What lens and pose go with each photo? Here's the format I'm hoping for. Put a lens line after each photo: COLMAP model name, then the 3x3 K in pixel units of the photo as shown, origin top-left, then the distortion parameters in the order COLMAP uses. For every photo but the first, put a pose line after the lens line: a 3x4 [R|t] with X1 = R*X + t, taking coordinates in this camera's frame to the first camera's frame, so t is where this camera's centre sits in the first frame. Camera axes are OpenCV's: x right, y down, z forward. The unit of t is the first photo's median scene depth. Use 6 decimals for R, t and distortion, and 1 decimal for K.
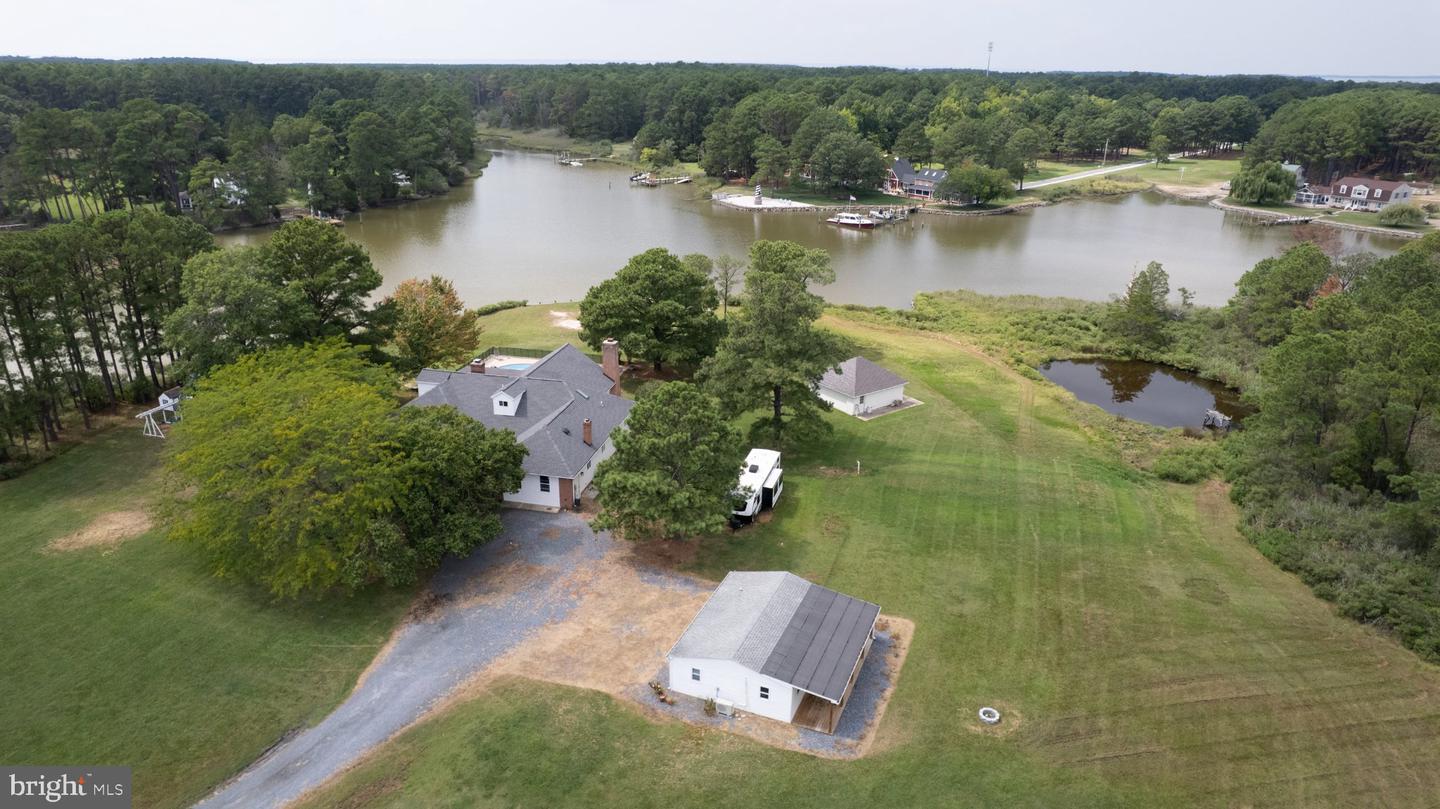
lens RADIAL K [[916.9, 0, 720.0], [0, 916.9, 404.5], [0, 0, 1]] dist [-0.078715, 0.076611]
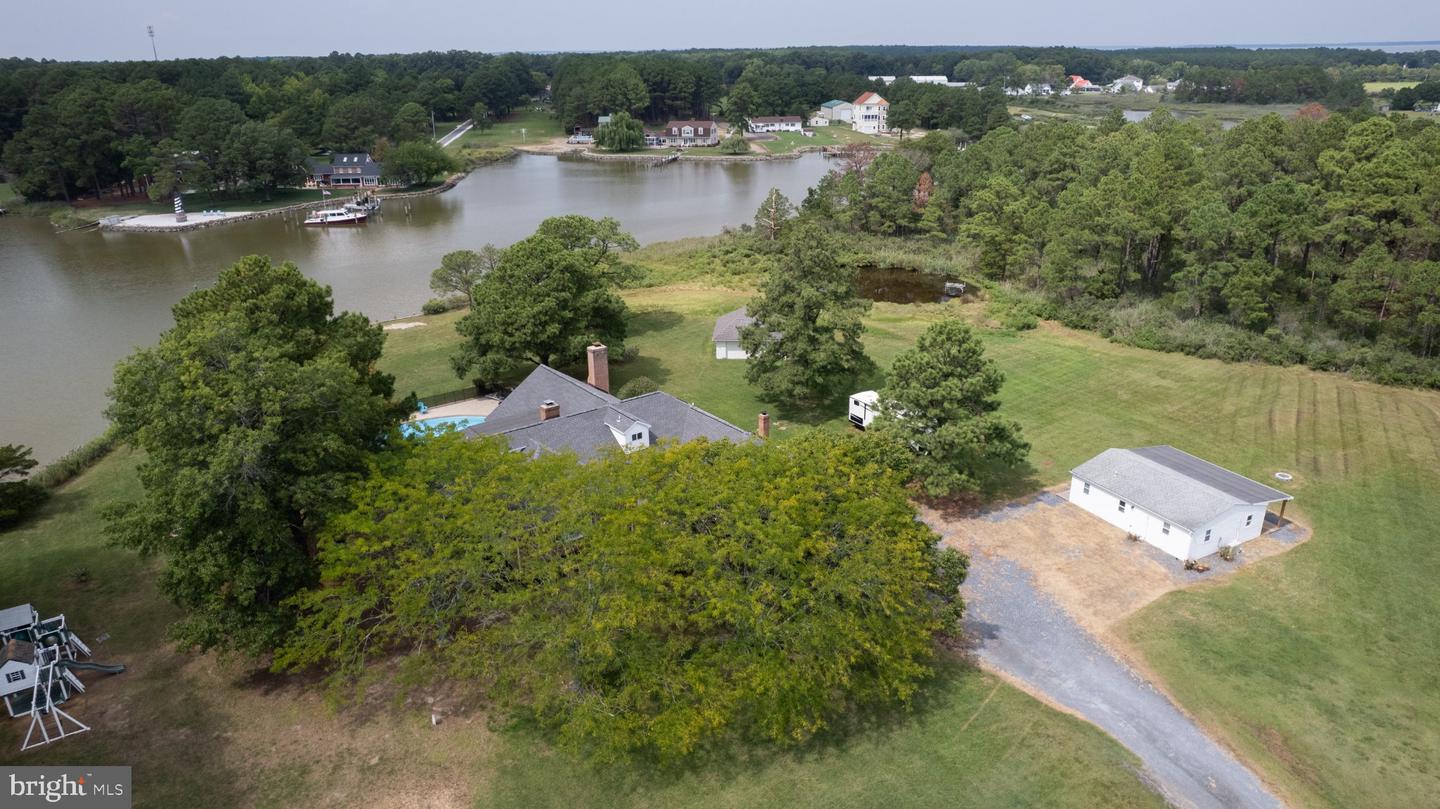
lens RADIAL K [[932.1, 0, 720.0], [0, 932.1, 404.5], [0, 0, 1]] dist [-0.074958, 0.062092]
pose [[0.657575, -0.292763, 0.694180, -0.254622], [0.286363, 0.949380, 0.129128, -0.037914], [-0.696844, 0.113876, 0.708125, 0.133904]]
